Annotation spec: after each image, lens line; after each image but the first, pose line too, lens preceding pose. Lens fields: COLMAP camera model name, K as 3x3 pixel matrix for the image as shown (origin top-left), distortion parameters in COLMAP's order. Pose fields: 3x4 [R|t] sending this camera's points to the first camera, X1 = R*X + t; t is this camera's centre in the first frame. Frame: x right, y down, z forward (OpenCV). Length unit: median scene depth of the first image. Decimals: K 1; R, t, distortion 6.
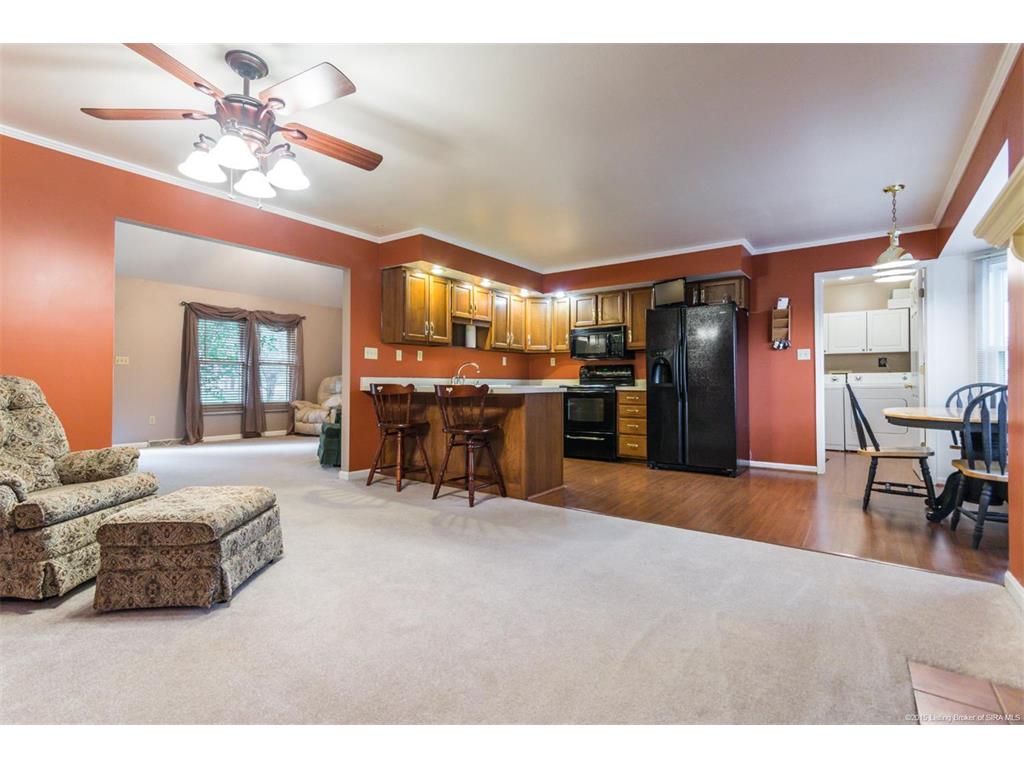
lens RADIAL K [[488.8, 0, 502.1], [0, 488.8, 374.6], [0, 0, 1]] dist [0.013603, -0.000141]
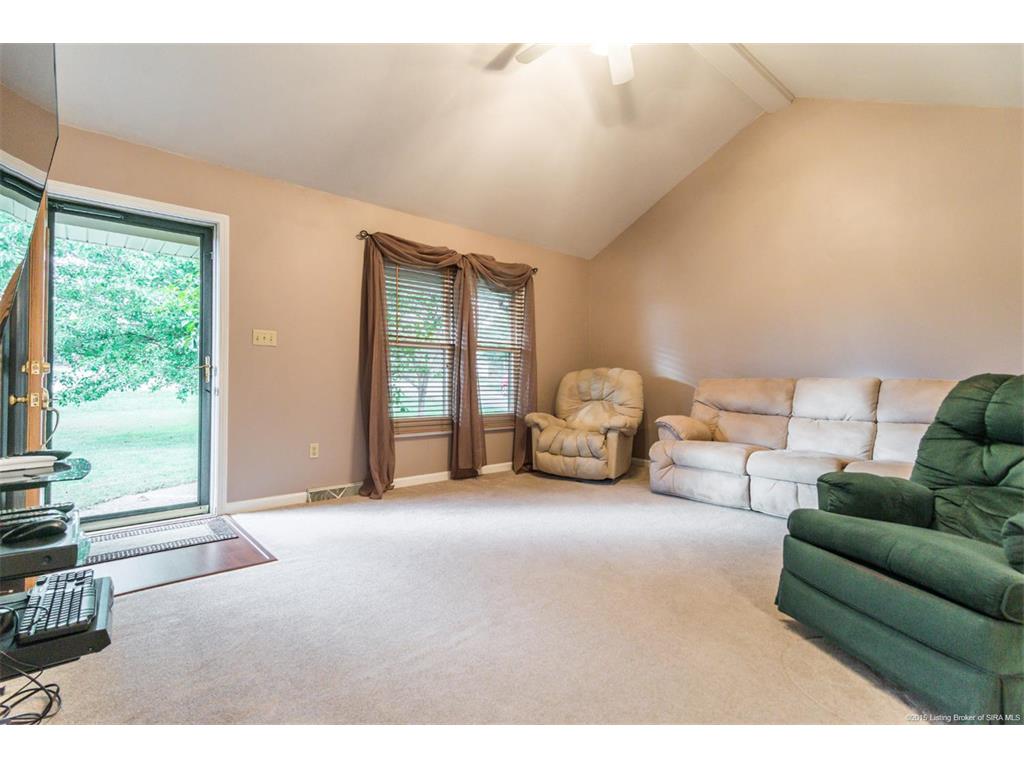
lens RADIAL K [[488.8, 0, 502.1], [0, 488.8, 374.6], [0, 0, 1]] dist [0.013603, -0.000141]
pose [[0.972013, 0.004706, -0.234880, -0.431287], [-0.002930, 0.999964, 0.007909, 0.006601], [0.234909, -0.006999, 0.971992, 0.590712]]
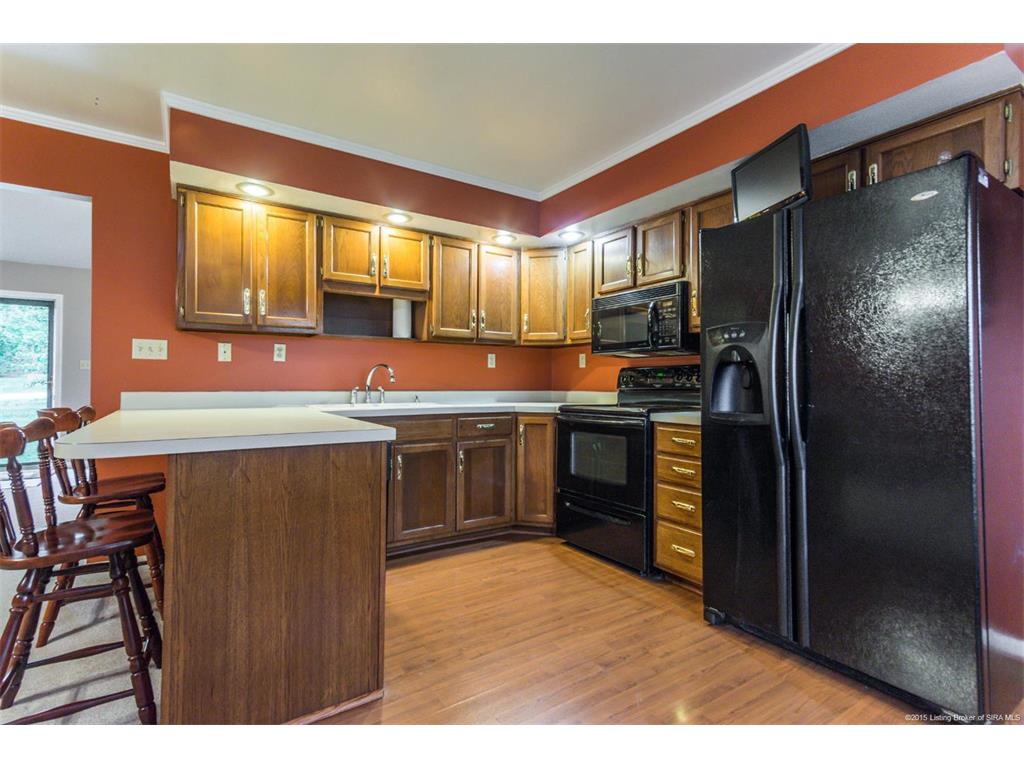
lens RADIAL K [[488.8, 0, 502.1], [0, 488.8, 374.6], [0, 0, 1]] dist [0.013603, -0.000141]
pose [[0.935835, -0.001513, -0.352435, 0.240917], [0.001105, 0.999998, -0.001359, -0.010167], [0.352436, 0.000883, 0.935835, 0.476387]]
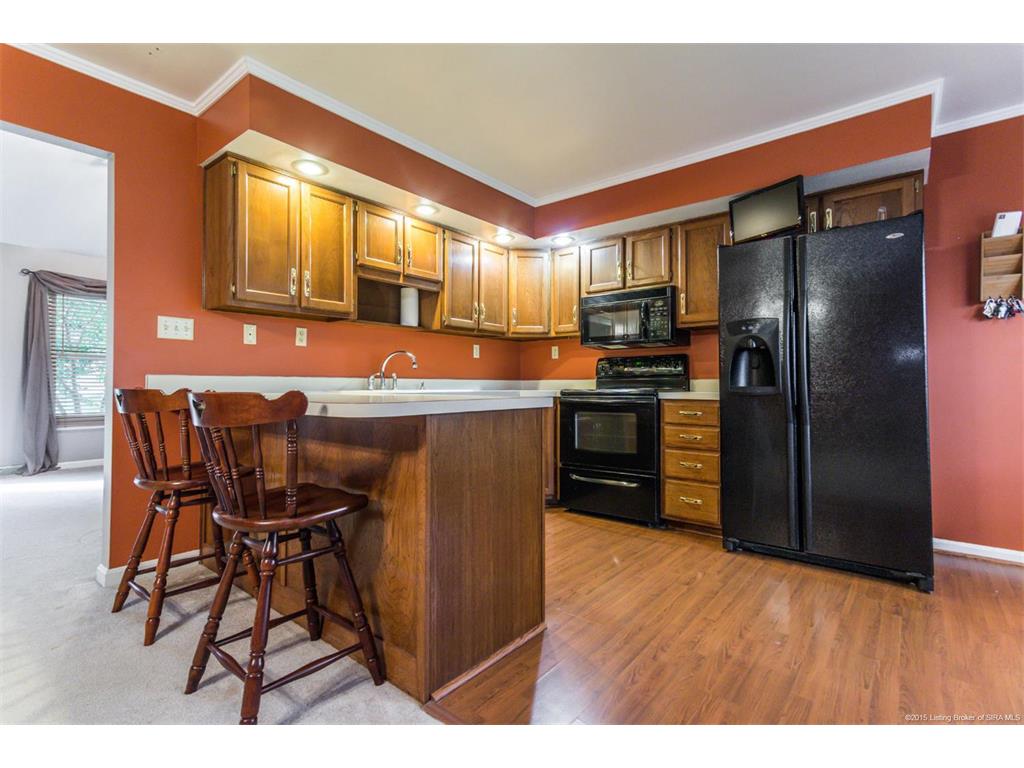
lens RADIAL K [[488.8, 0, 502.1], [0, 488.8, 374.6], [0, 0, 1]] dist [0.013603, -0.000141]
pose [[0.998248, -0.001767, -0.059135, 0.079789], [0.001538, 0.999991, -0.003913, 0.005779], [0.059142, 0.003816, 0.998242, 0.394522]]
